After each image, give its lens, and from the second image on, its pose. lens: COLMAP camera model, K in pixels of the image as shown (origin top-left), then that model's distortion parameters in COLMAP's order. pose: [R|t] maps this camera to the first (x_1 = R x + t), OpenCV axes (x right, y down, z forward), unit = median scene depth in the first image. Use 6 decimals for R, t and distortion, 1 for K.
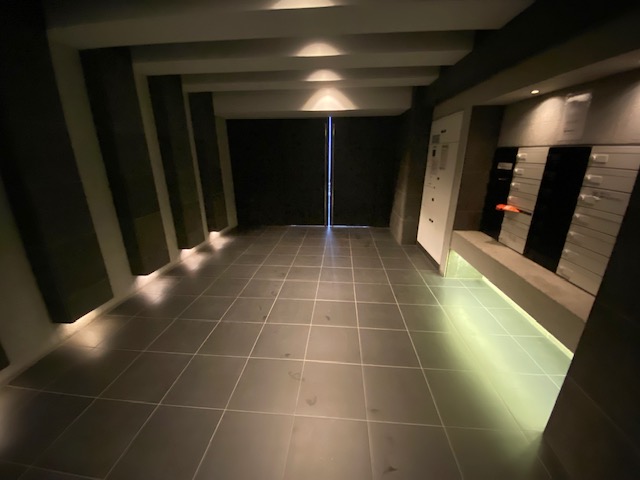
lens RADIAL K [[262.9, 0, 317.1], [0, 262.9, 241.6], [0, 0, 1]] dist [0.026077, -0.021165]
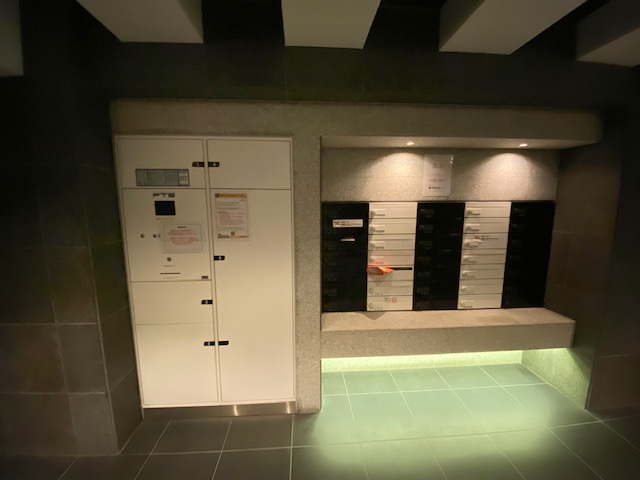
lens RADIAL K [[262.9, 0, 317.1], [0, 262.9, 241.6], [0, 0, 1]] dist [0.026077, -0.021165]
pose [[-0.153138, -0.126401, 0.980087, -0.043156], [0.313390, 0.934380, 0.169473, -0.302999], [-0.937195, 0.333102, -0.103477, 0.905149]]
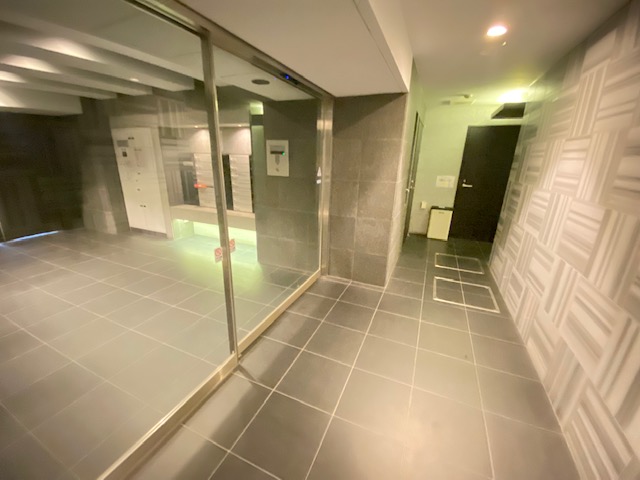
lens RADIAL K [[259.5, 0, 319.2], [0, 259.5, 239.0], [0, 0, 1]] dist [0.021840, -0.021417]
pose [[0.325788, -0.269368, 0.906257, -0.547873], [0.270894, 0.944959, 0.183489, 0.081896], [-0.905802, 0.185722, 0.380827, -0.273796]]
